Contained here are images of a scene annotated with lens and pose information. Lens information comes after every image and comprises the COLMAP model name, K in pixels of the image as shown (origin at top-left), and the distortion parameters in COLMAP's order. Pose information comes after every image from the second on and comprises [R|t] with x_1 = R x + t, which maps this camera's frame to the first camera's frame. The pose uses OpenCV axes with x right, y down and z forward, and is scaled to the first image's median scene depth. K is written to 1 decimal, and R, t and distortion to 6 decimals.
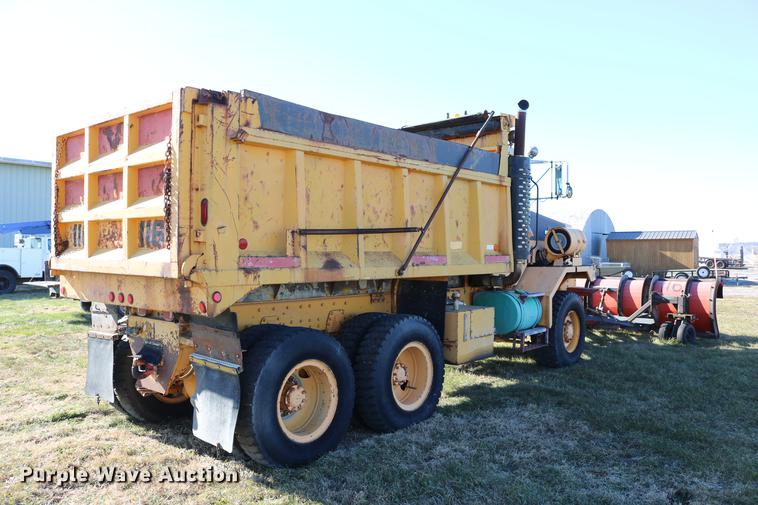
lens RADIAL K [[642.8, 0, 379.0], [0, 642.8, 252.5], [0, 0, 1]] dist [-0.169627, 0.171357]
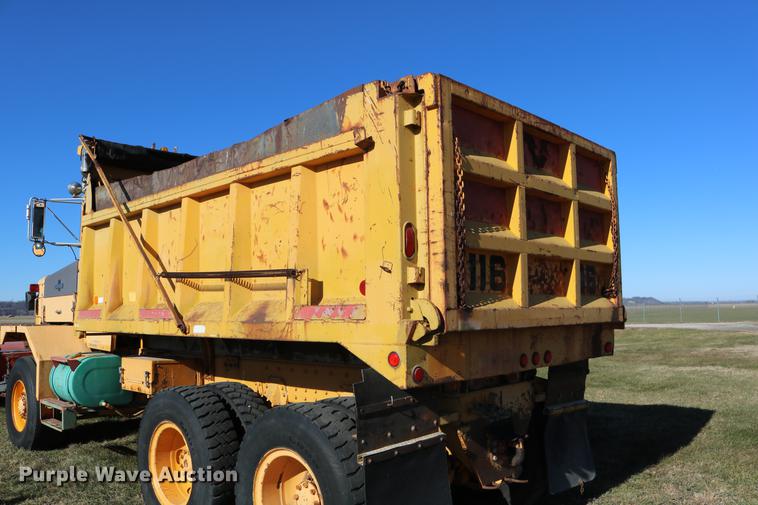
lens RADIAL K [[642.8, 0, 379.0], [0, 642.8, 252.5], [0, 0, 1]] dist [-0.169627, 0.171357]
pose [[0.037097, 0.062702, 0.997343, -1.154007], [-0.002689, 0.998032, -0.062645, -0.005916], [-0.999308, -0.000358, 0.037193, 1.134523]]
